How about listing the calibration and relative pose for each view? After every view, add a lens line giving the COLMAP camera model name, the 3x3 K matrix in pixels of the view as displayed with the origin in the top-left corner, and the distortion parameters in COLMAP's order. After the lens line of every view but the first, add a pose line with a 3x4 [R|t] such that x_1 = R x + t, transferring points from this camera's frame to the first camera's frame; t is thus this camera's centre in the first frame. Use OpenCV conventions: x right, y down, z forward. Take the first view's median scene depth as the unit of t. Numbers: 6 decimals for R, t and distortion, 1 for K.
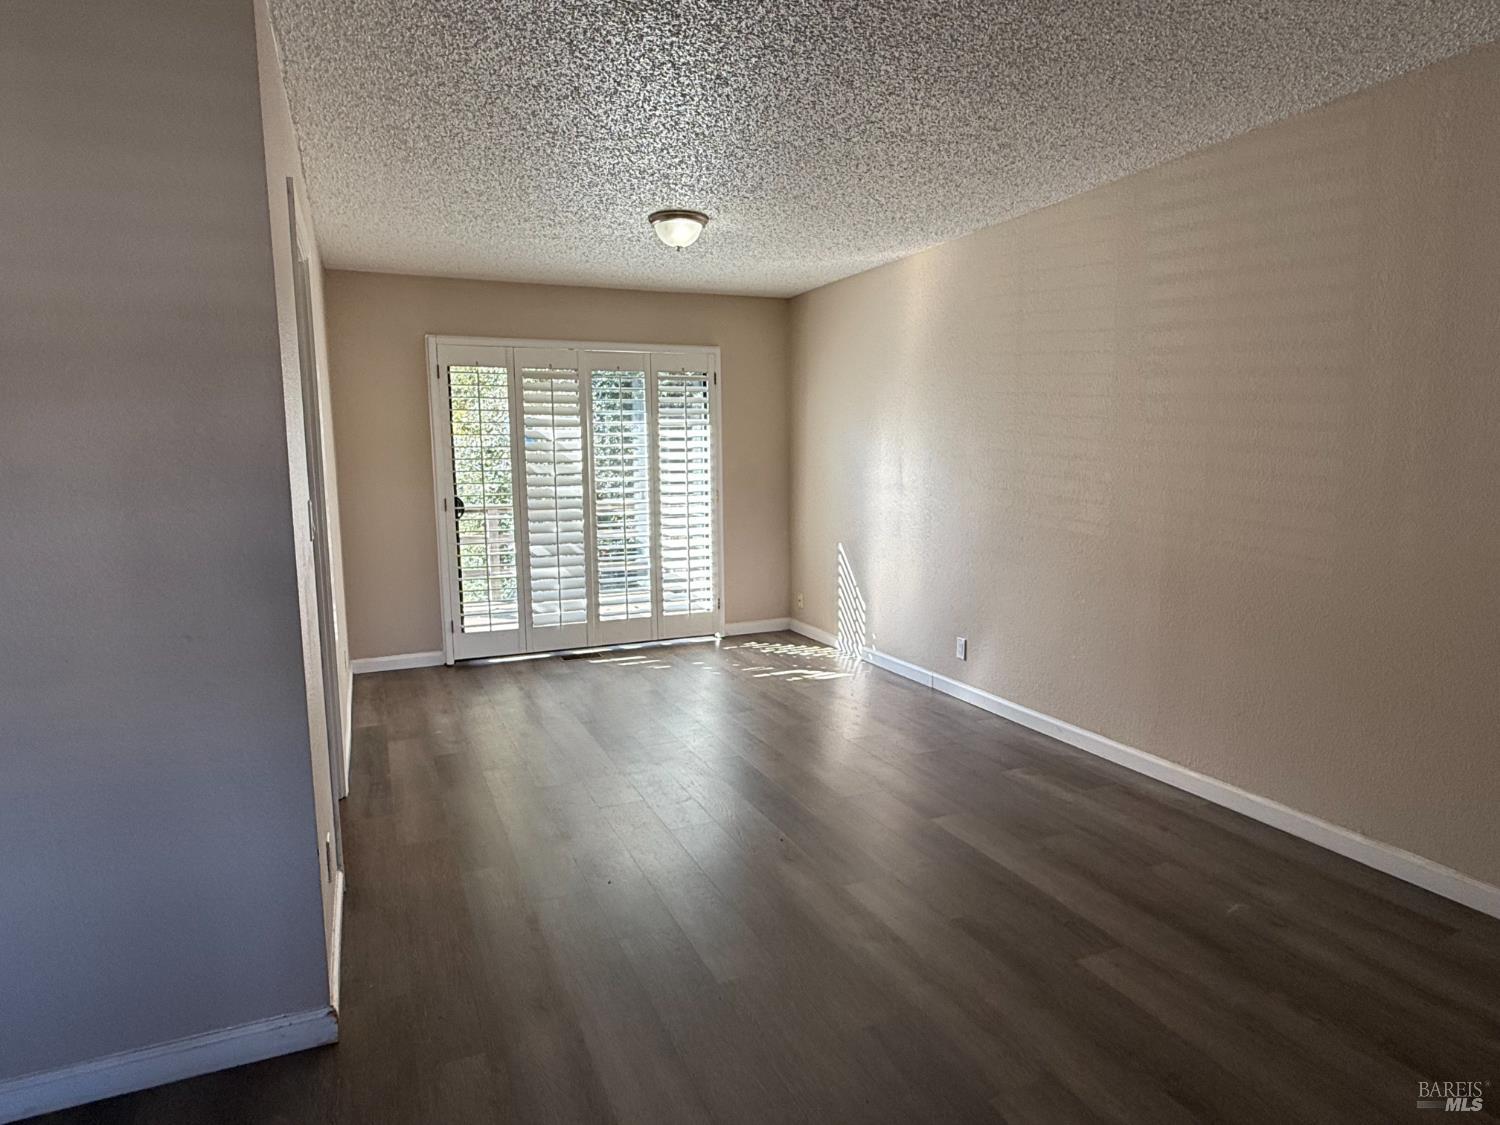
lens RADIAL K [[880.1, 0, 746.1], [0, 880.1, 563.6], [0, 0, 1]] dist [0.002870, 0.000867]
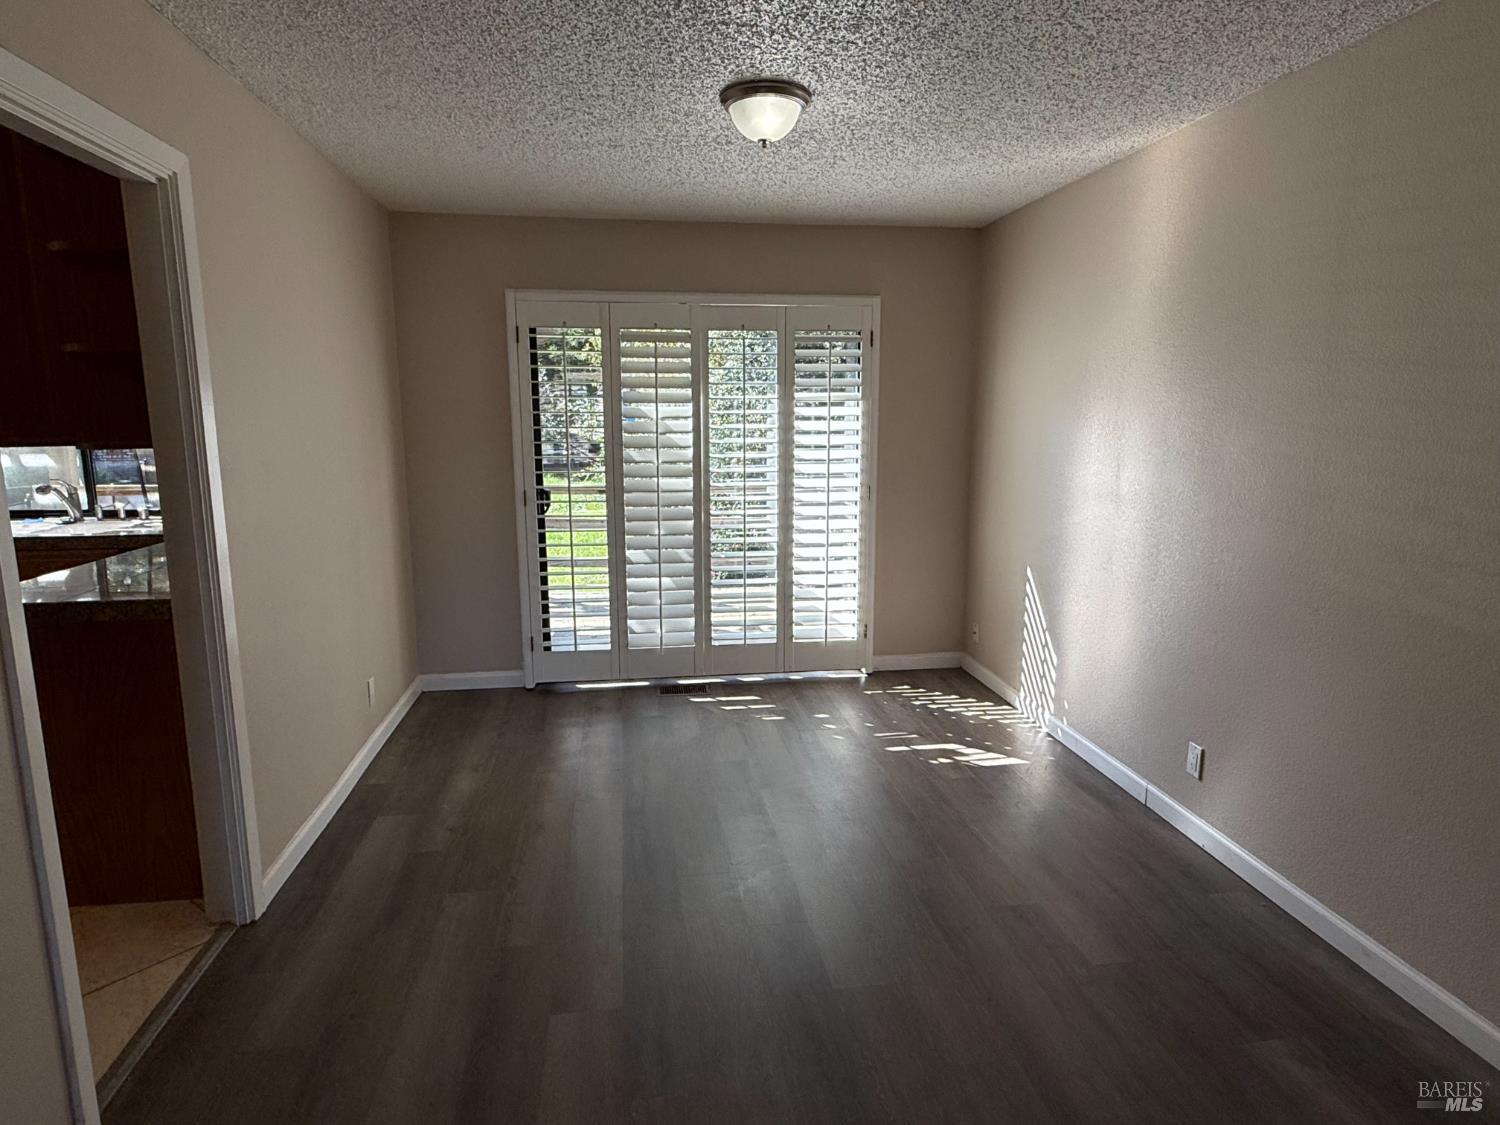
lens RADIAL K [[880.1, 0, 746.1], [0, 880.1, 563.6], [0, 0, 1]] dist [0.002870, 0.000867]
pose [[0.965059, 0.054714, -0.256255, 0.068936], [-0.043092, 0.997781, 0.050753, -0.053266], [0.258463, -0.037937, 0.965276, 0.243738]]
